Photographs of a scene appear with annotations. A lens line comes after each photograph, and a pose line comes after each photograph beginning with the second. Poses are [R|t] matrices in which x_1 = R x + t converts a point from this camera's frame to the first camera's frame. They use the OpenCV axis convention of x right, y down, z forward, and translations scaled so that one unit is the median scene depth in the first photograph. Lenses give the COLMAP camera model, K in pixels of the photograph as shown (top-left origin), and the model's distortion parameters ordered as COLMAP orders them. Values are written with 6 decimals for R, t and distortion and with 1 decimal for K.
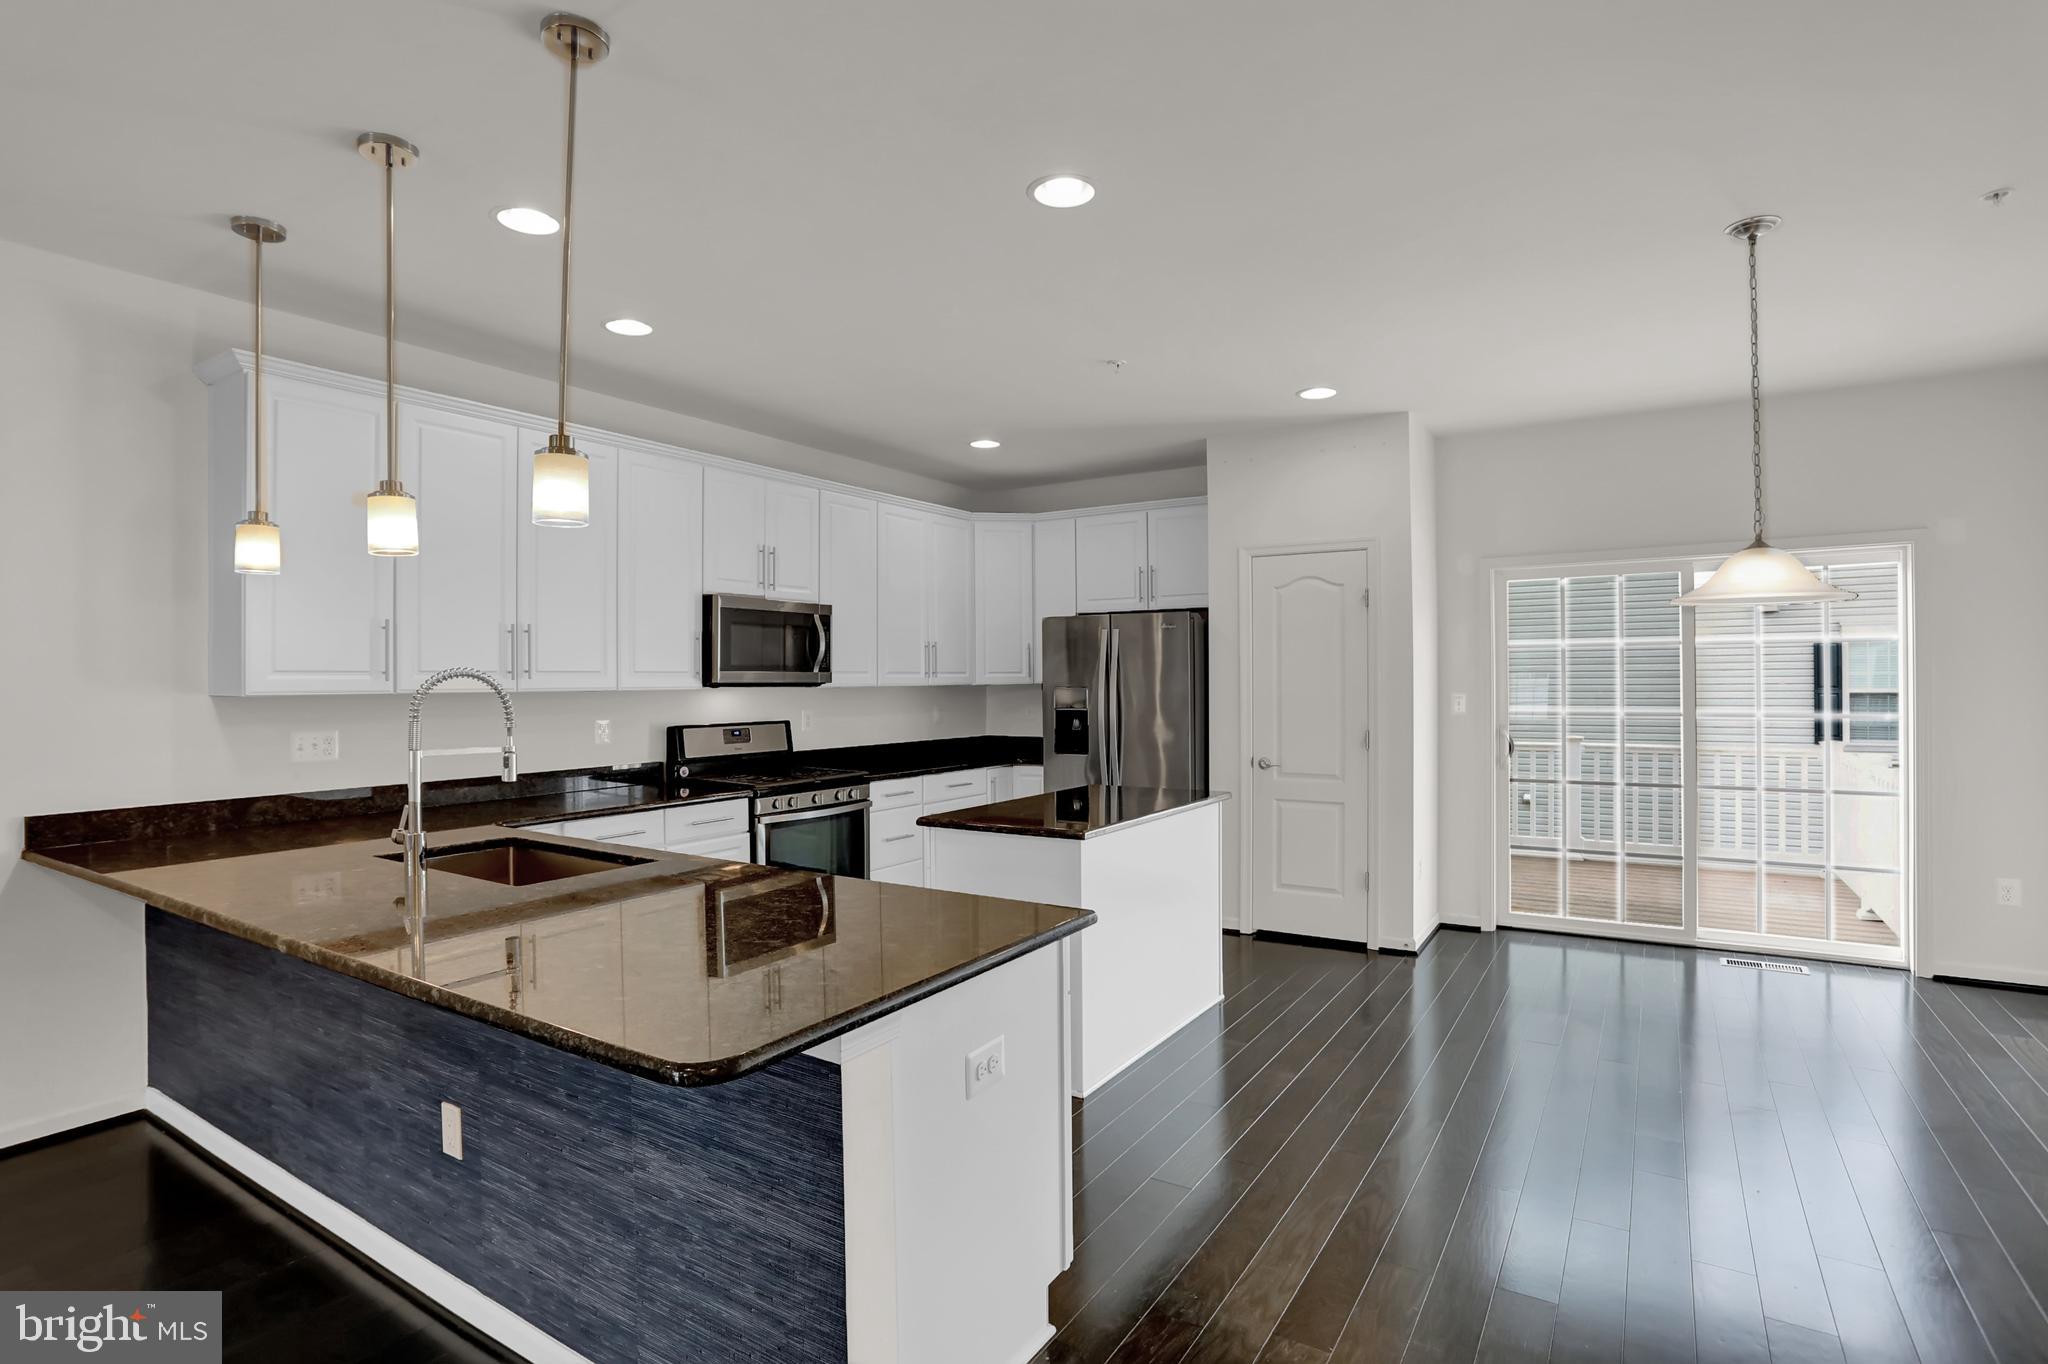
lens RADIAL K [[998.0, 0, 1031.3], [0, 998.0, 675.0], [0, 0, 1]] dist [-0.050270, 0.007189]
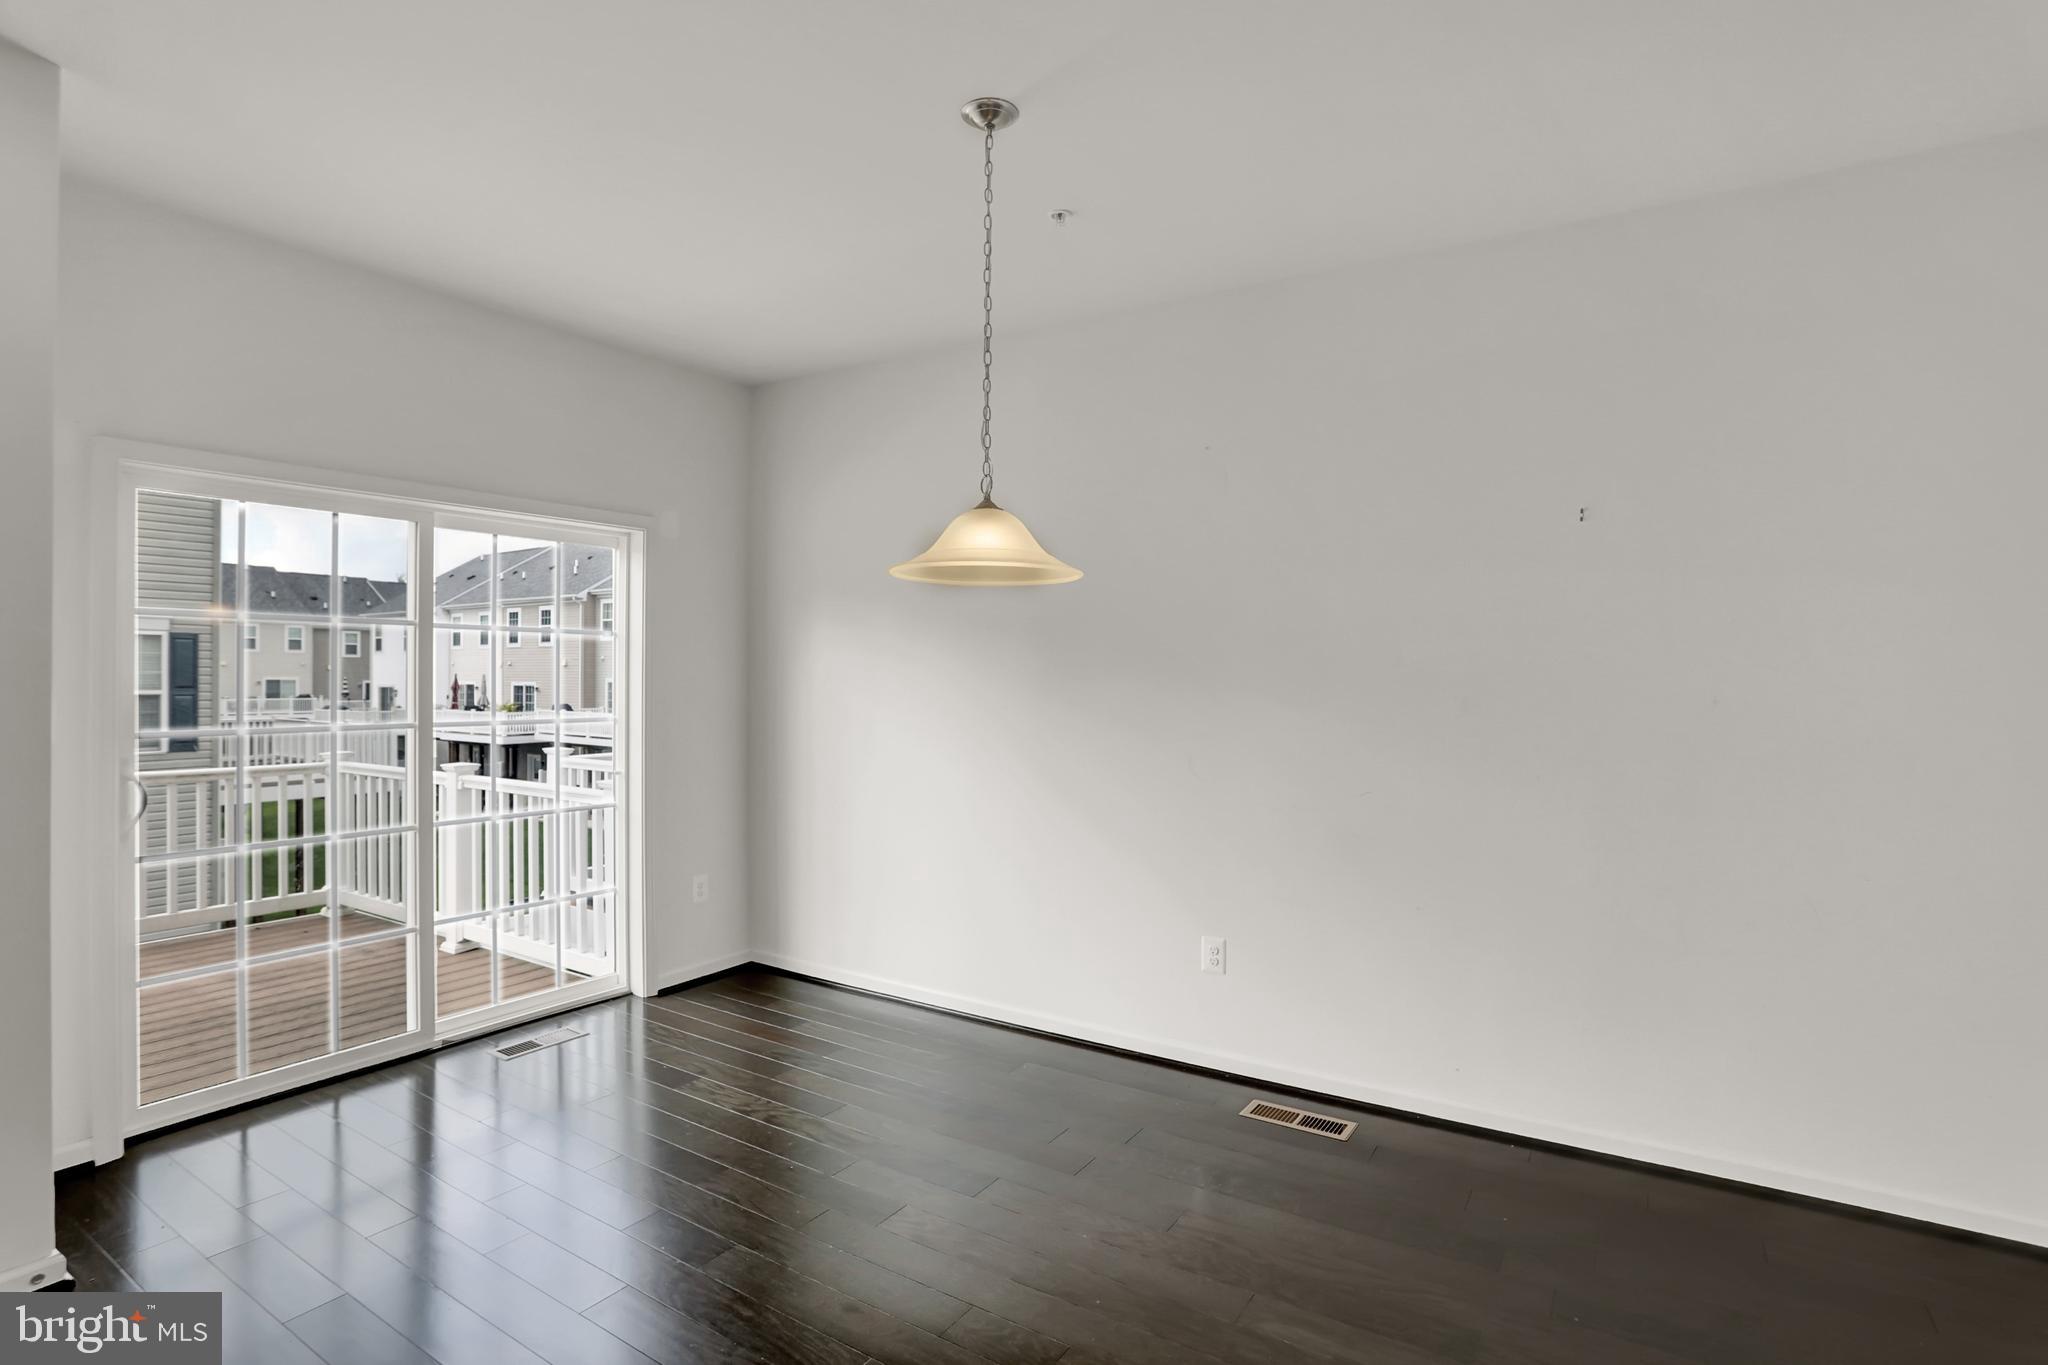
lens RADIAL K [[998.0, 0, 1028.3], [0, 998.0, 679.2], [0, 0, 1]] dist [-0.050270, 0.007189]
pose [[0.004737, 0.009662, 0.999942, -0.037203], [-0.006259, 0.999934, -0.009633, 0.008993], [-0.999969, -0.006213, 0.004797, 0.539159]]
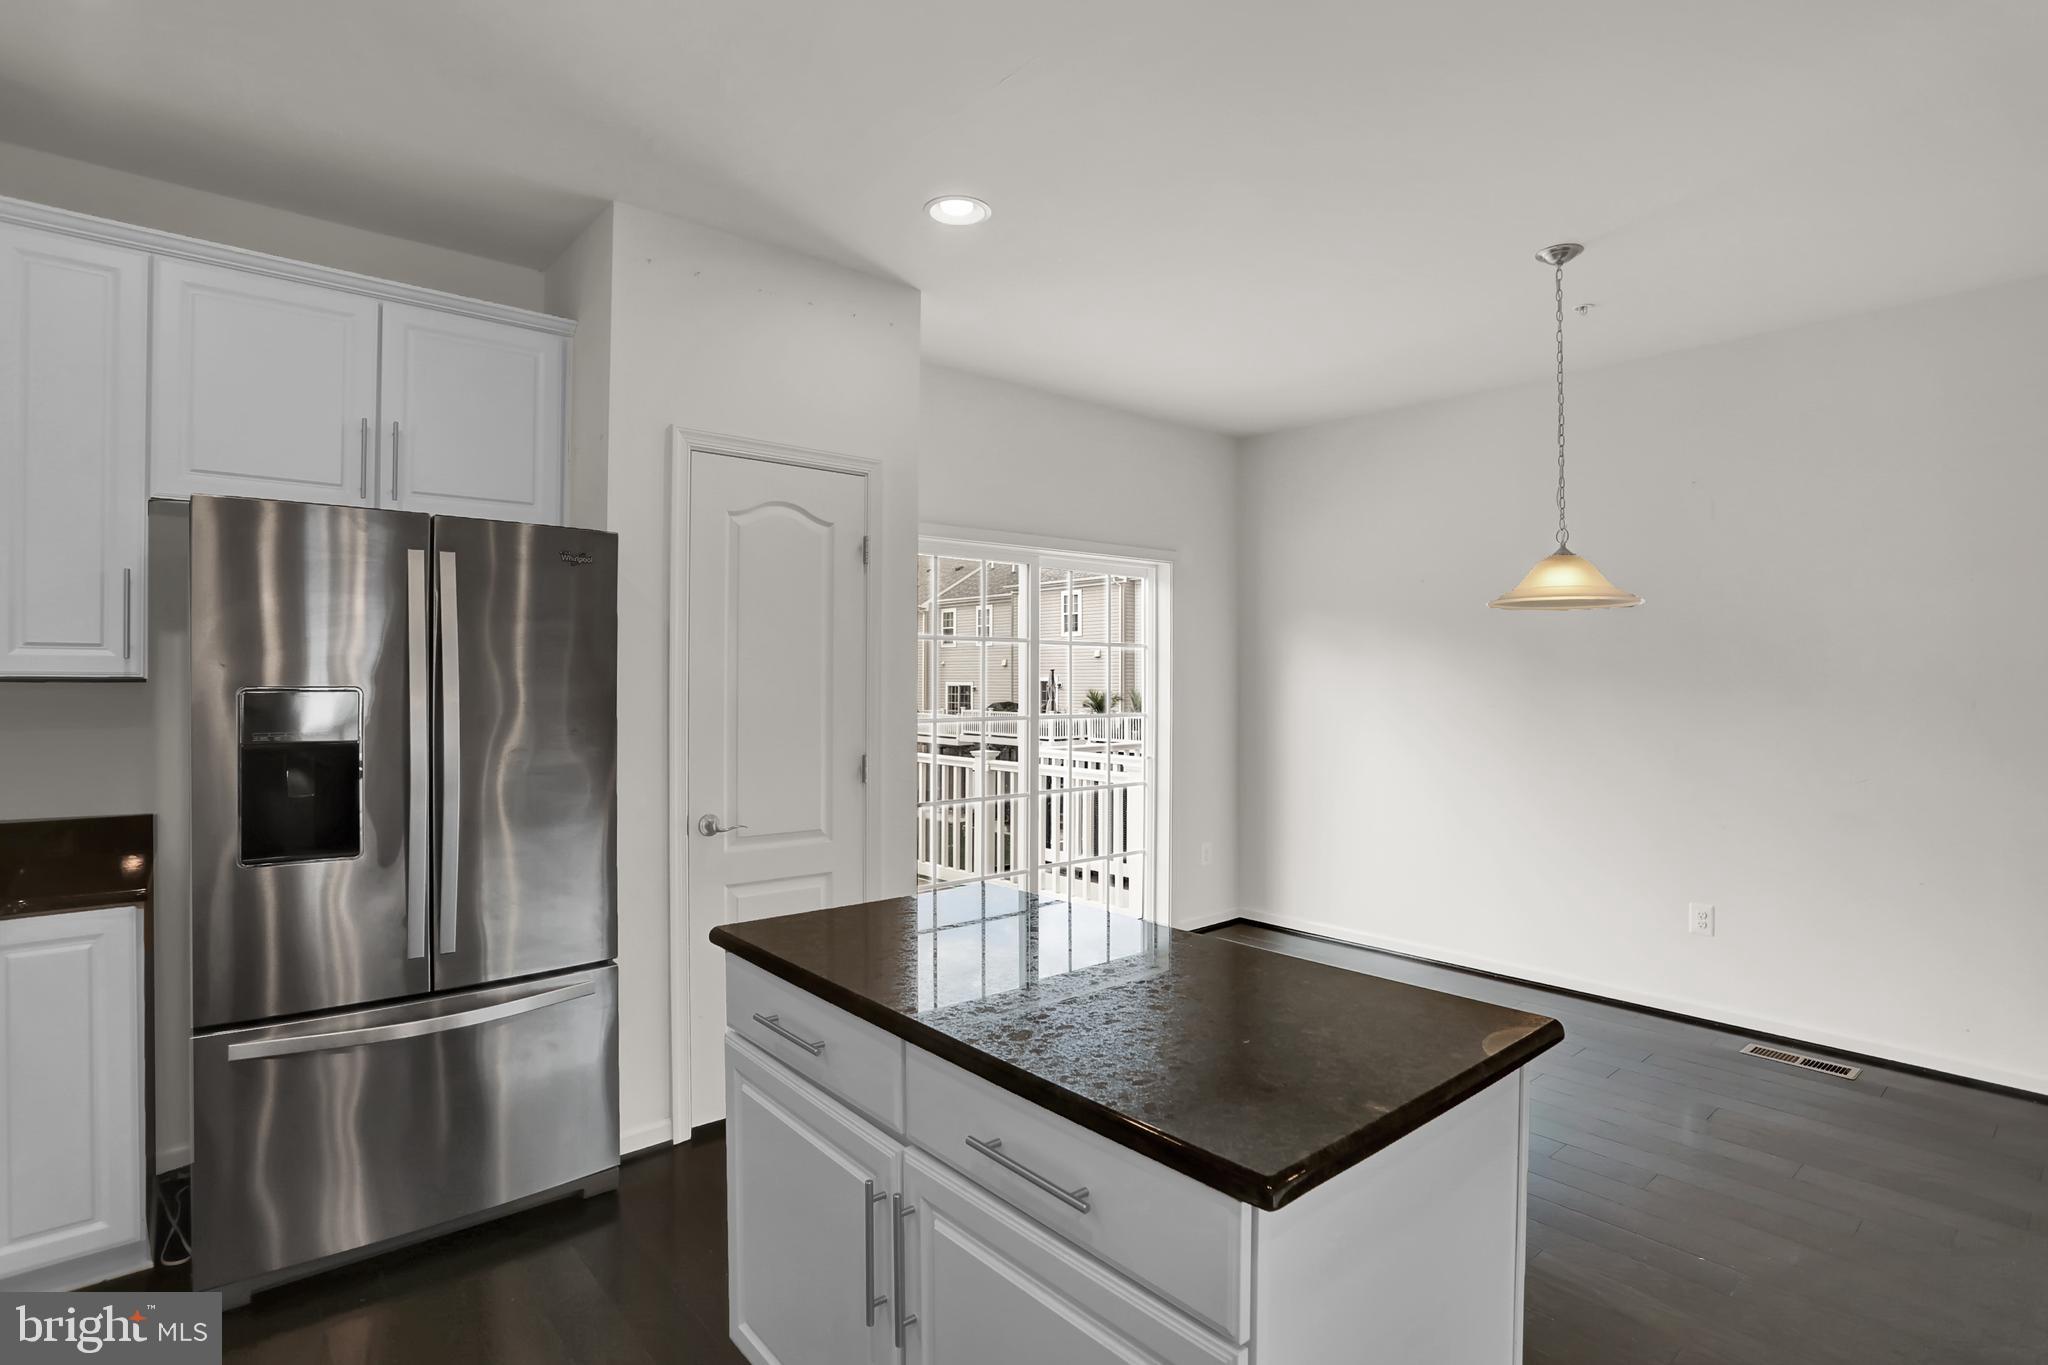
lens RADIAL K [[998.0, 0, 1023.2], [0, 998.0, 682.5], [0, 0, 1]] dist [-0.050270, 0.007189]
pose [[0.304740, 0.008427, 0.952398, -0.250755], [-0.009886, 0.999935, -0.005684, 0.010852], [-0.952384, -0.007683, 0.304804, 0.691201]]
